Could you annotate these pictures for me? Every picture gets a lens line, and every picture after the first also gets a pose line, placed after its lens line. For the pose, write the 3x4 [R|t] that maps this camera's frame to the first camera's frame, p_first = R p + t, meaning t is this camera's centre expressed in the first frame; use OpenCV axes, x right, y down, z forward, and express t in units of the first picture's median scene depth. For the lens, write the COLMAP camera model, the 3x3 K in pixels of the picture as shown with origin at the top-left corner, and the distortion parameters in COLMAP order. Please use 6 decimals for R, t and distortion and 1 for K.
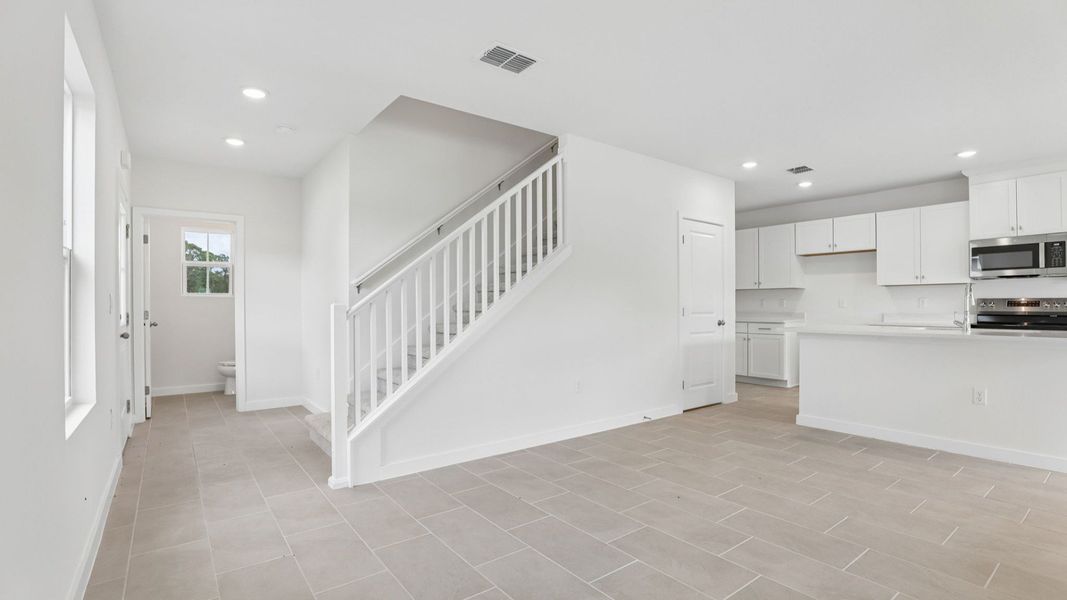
lens RADIAL K [[487.1, 0, 535.0], [0, 487.1, 306.0], [0, 0, 1]] dist [-0.041471, 0.011904]
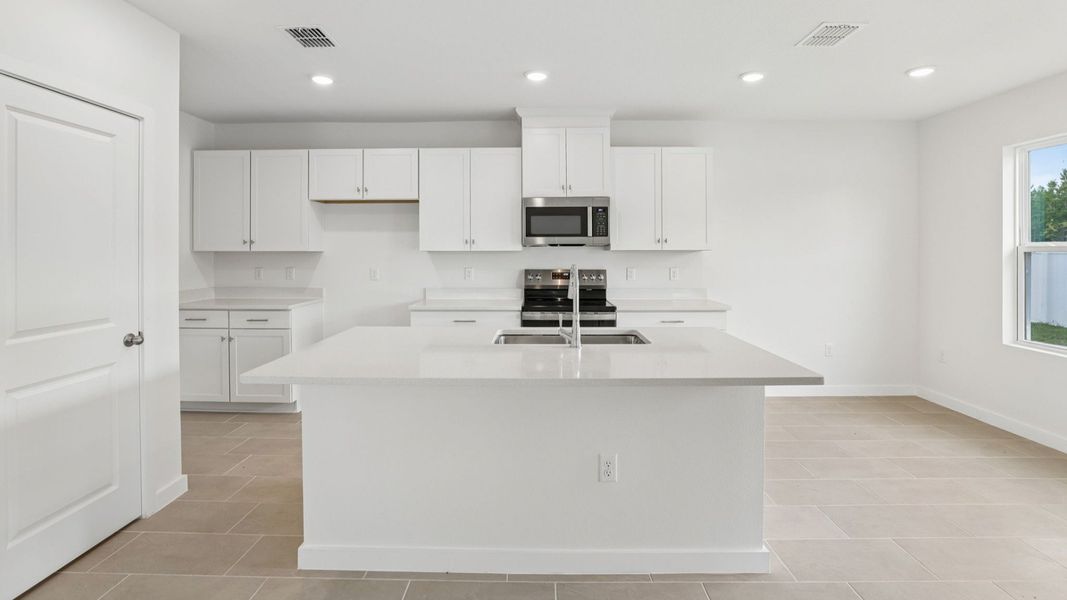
lens RADIAL K [[487.1, 0, 533.7], [0, 487.1, 252.9], [0, 0, 1]] dist [-0.041471, 0.011904]
pose [[0.618228, -0.001561, 0.785998, 0.272332], [0.000517, 0.999999, 0.001579, -0.044494], [-0.785999, -0.000570, 0.618228, 0.454098]]
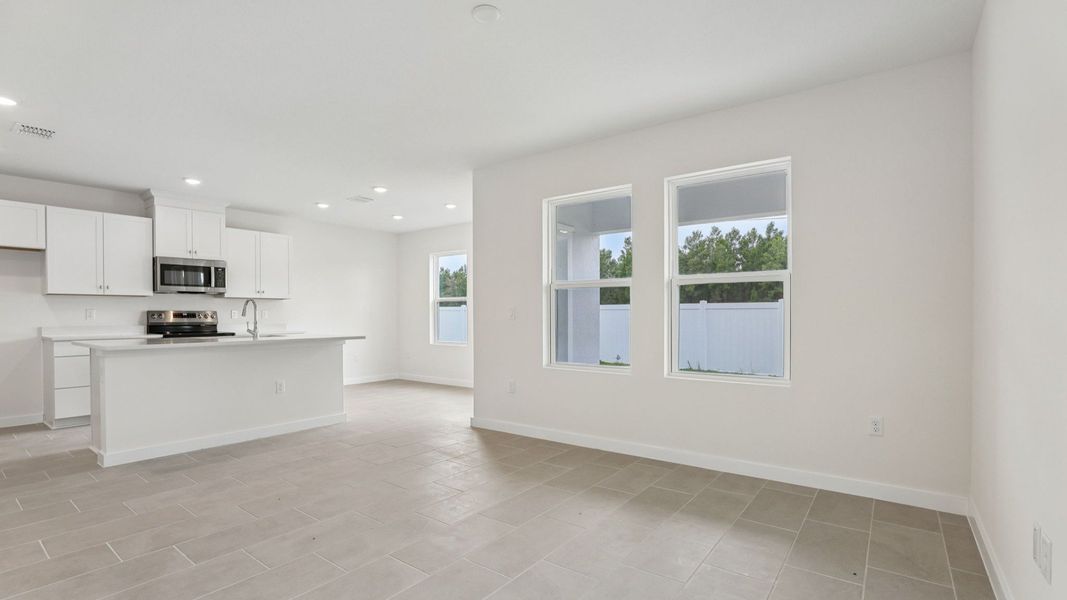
lens RADIAL K [[487.1, 0, 533.2], [0, 487.1, 319.4], [0, 0, 1]] dist [-0.041471, 0.011904]
pose [[-0.265726, -0.006310, 0.964028, -0.326594], [0.003885, 0.999963, 0.007616, -0.000613], [-0.964041, 0.005769, -0.265692, 0.436760]]
